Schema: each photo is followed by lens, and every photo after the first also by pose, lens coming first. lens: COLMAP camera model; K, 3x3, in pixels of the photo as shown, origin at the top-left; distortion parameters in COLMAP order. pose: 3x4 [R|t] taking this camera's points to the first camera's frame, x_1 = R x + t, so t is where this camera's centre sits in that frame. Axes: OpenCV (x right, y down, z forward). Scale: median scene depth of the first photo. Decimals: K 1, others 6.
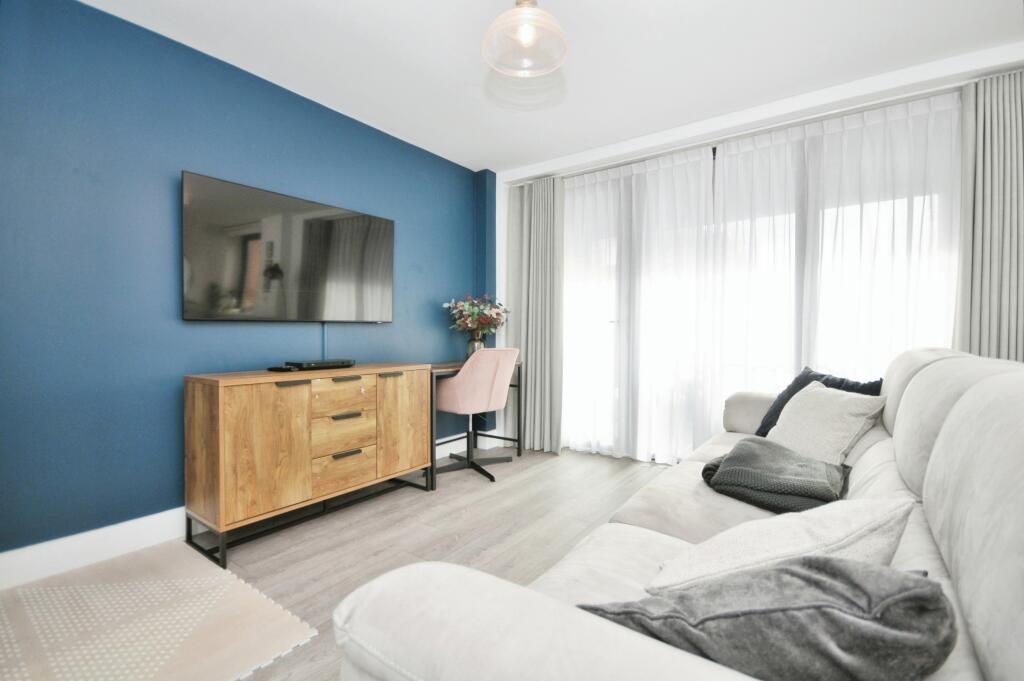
lens RADIAL K [[459.7, 0, 512.0], [0, 459.7, 340.5], [0, 0, 1]] dist [-0.001818, -0.000490]
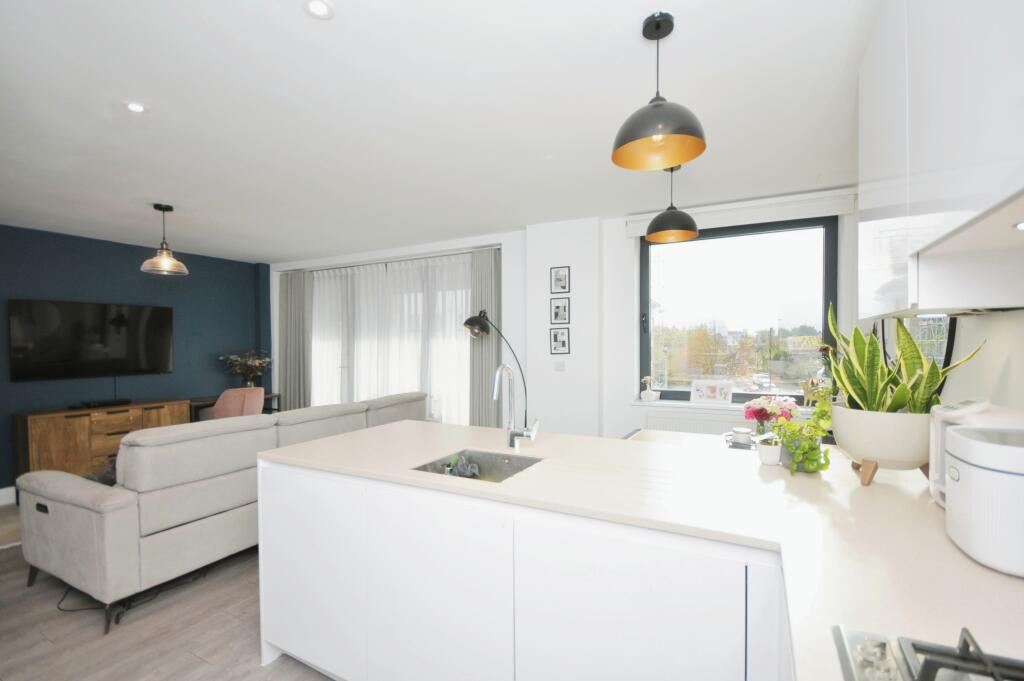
lens RADIAL K [[458.7, 0, 515.5], [0, 458.7, 359.6], [0, 0, 1]] dist [-0.001823, -0.000893]
pose [[0.990513, -0.005315, 0.137313, 0.873383], [0.002935, 0.999842, 0.017531, -0.137033], [-0.137385, -0.016962, 0.990373, -0.901490]]
